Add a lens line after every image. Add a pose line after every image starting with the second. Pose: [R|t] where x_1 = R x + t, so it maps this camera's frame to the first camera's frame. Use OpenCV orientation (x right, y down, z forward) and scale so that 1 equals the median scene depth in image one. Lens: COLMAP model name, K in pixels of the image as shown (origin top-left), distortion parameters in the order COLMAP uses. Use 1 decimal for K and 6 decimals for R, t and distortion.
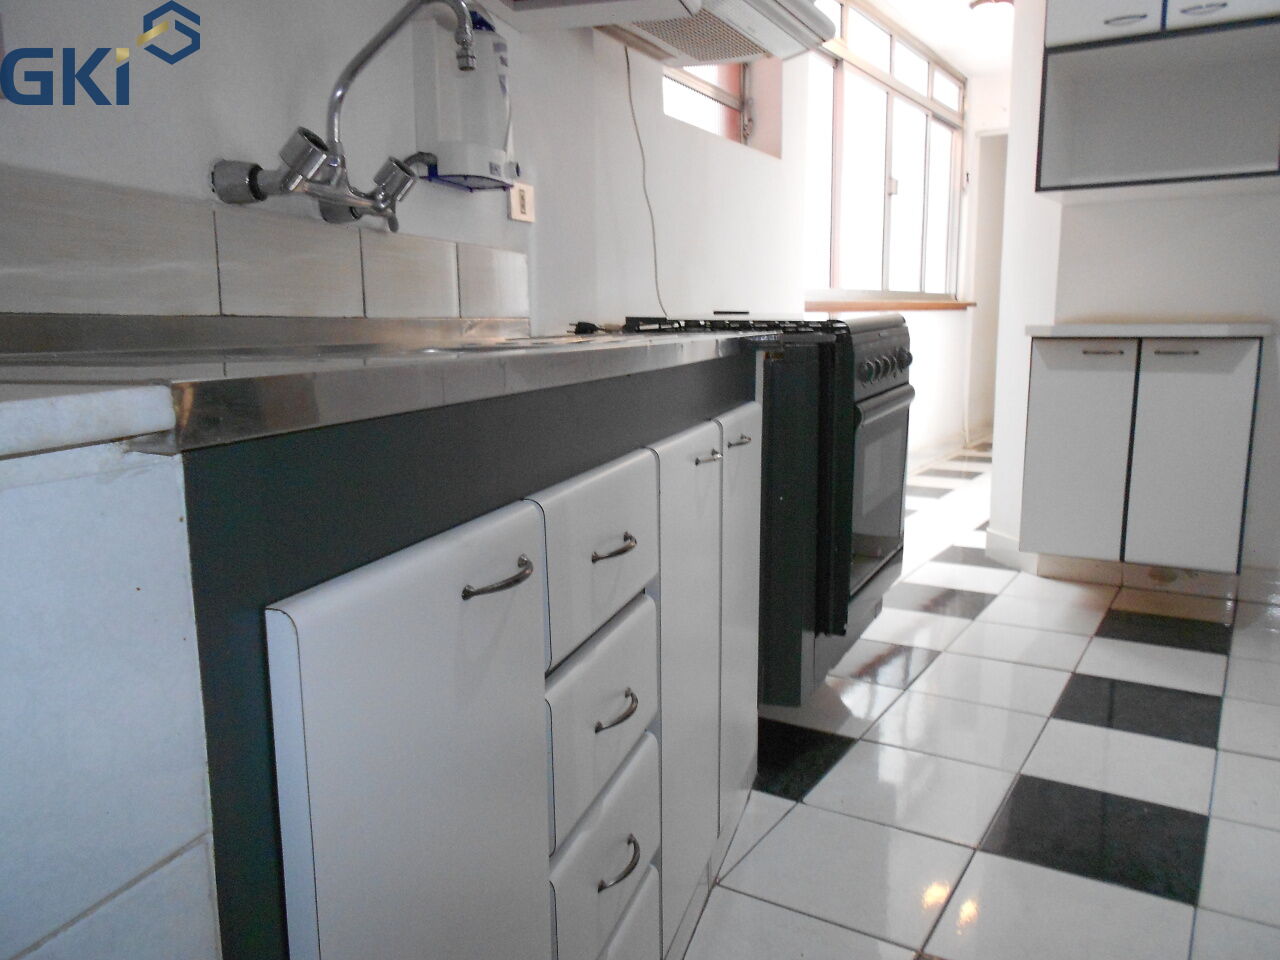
lens RADIAL K [[996.7, 0, 650.2], [0, 996.7, 488.5], [0, 0, 1]] dist [0.002471, -0.001615]
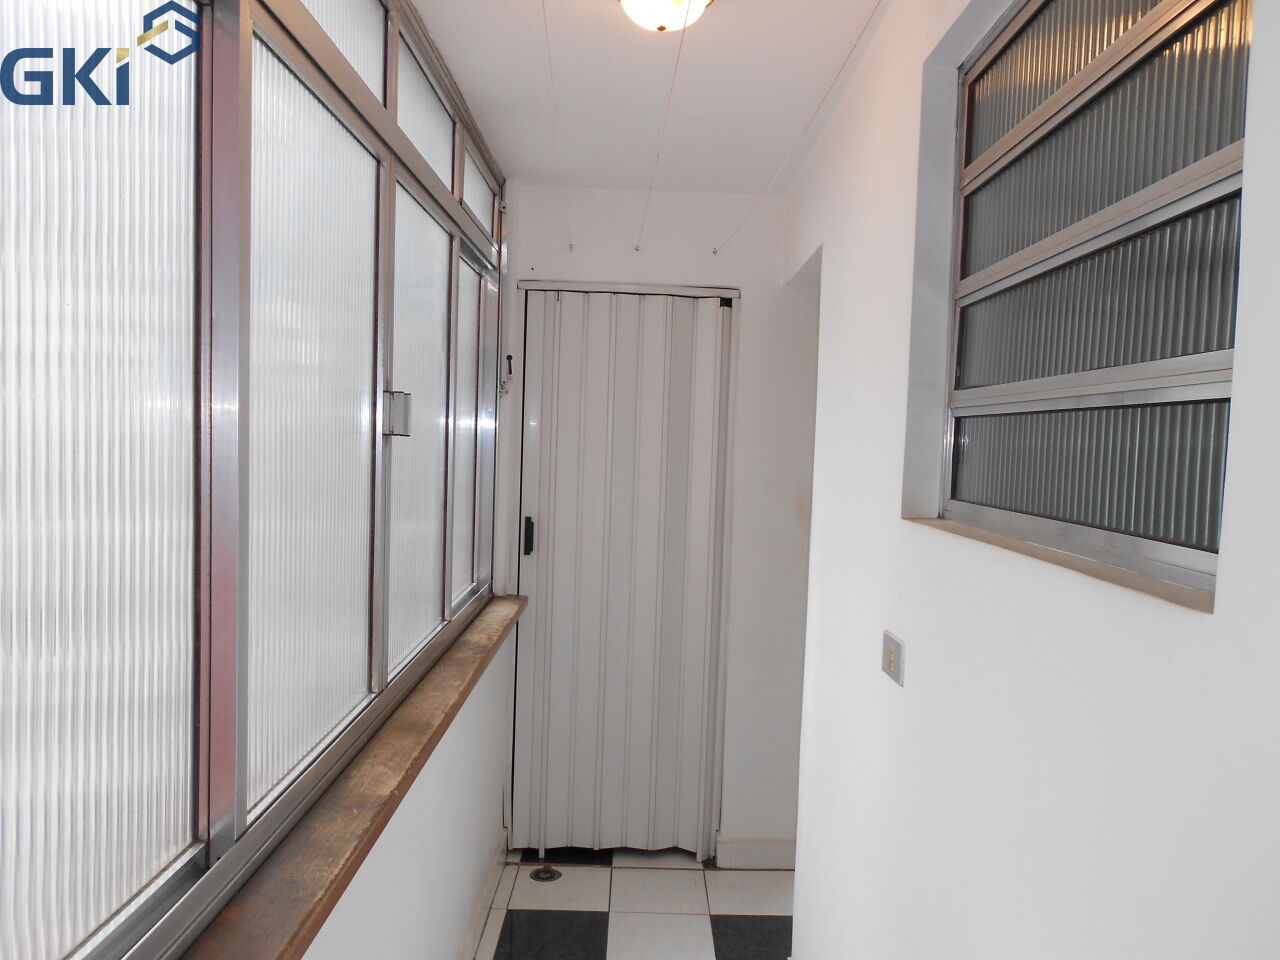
lens RADIAL K [[996.7, 0, 650.2], [0, 996.7, 488.5], [0, 0, 1]] dist [0.002471, -0.001615]
pose [[0.847495, 0.005570, 0.530775, 0.190313], [0.052024, 0.994259, -0.093501, -0.350302], [-0.528249, 0.106854, 0.842339, 0.955379]]
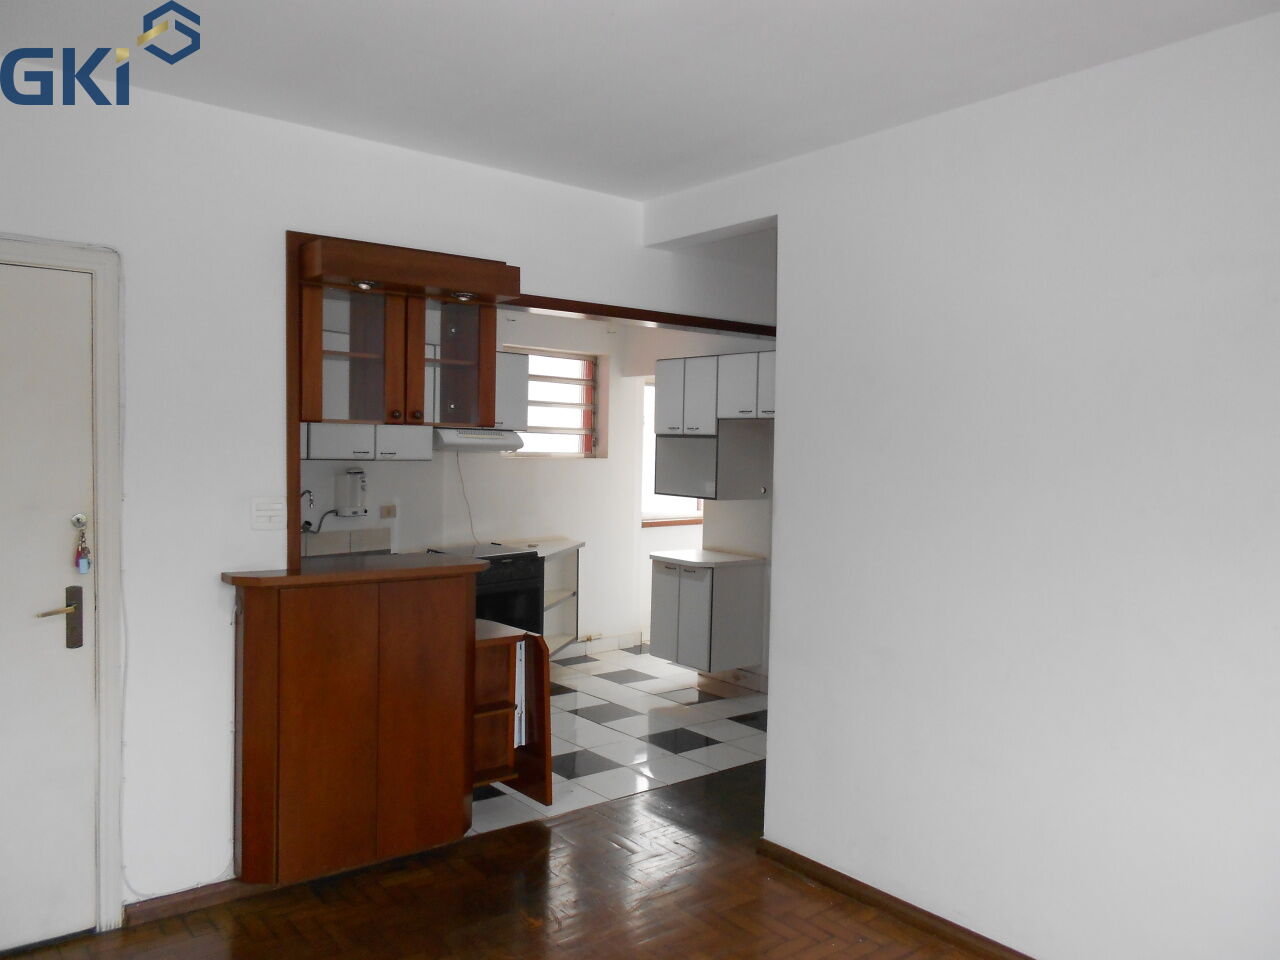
lens RADIAL K [[980.9, 0, 659.4], [0, 980.9, 482.8], [0, 0, 1]] dist [-0.005453, 0.048158]
pose [[0.950507, 0.039107, -0.308232, 0.856882], [-0.082633, 0.988137, -0.129448, -0.030782], [0.299513, 0.148511, 0.942463, -0.864975]]
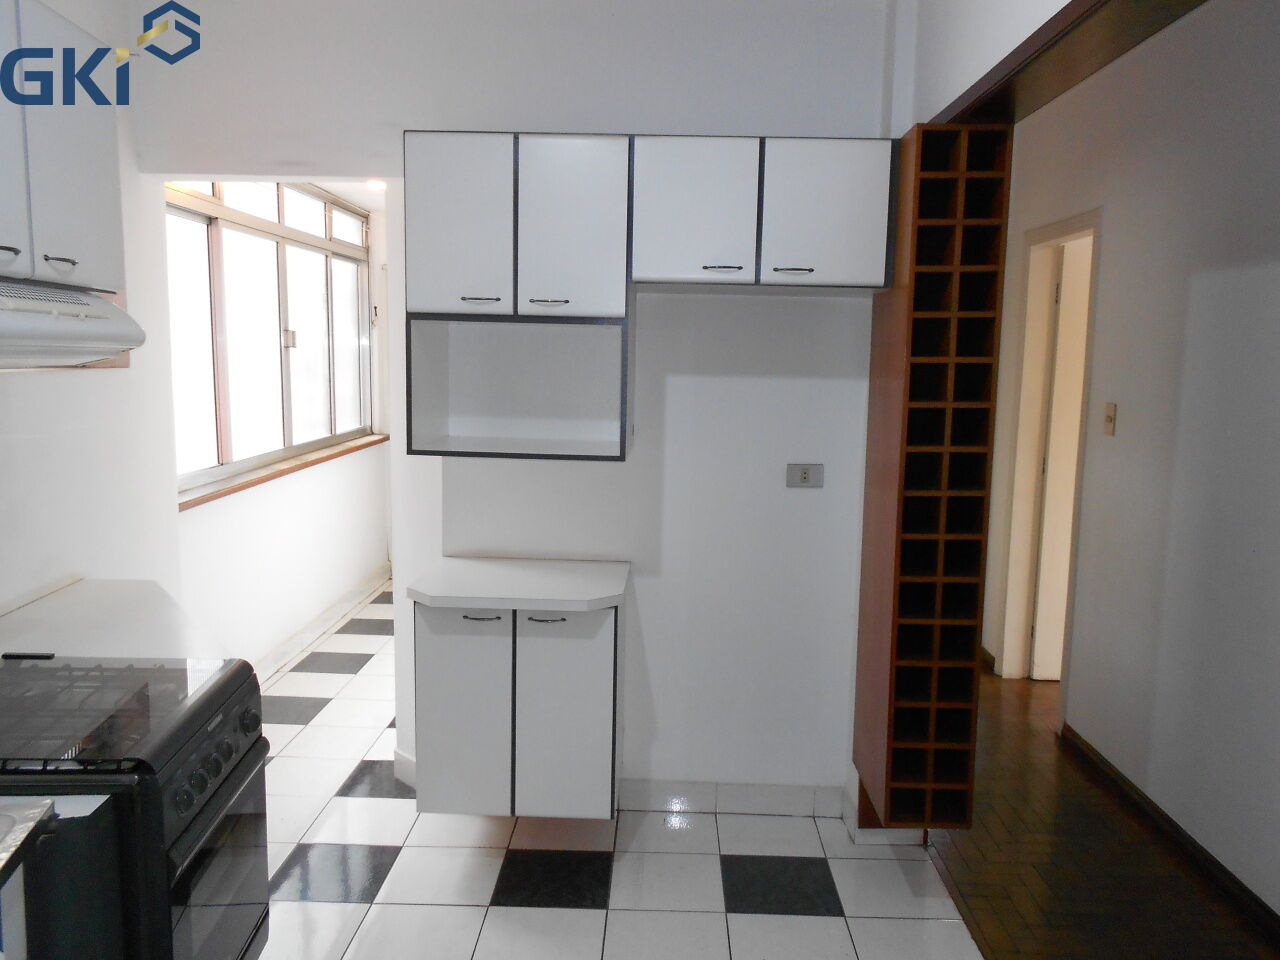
lens RADIAL K [[982.4, 0, 653.7], [0, 982.4, 496.6], [0, 0, 1]] dist [-0.006969, -0.000273]
pose [[0.856038, -0.048014, 0.514678, 0.078004], [0.059975, 0.998178, -0.006633, -0.187736], [-0.513422, 0.036546, 0.857358, 0.048346]]
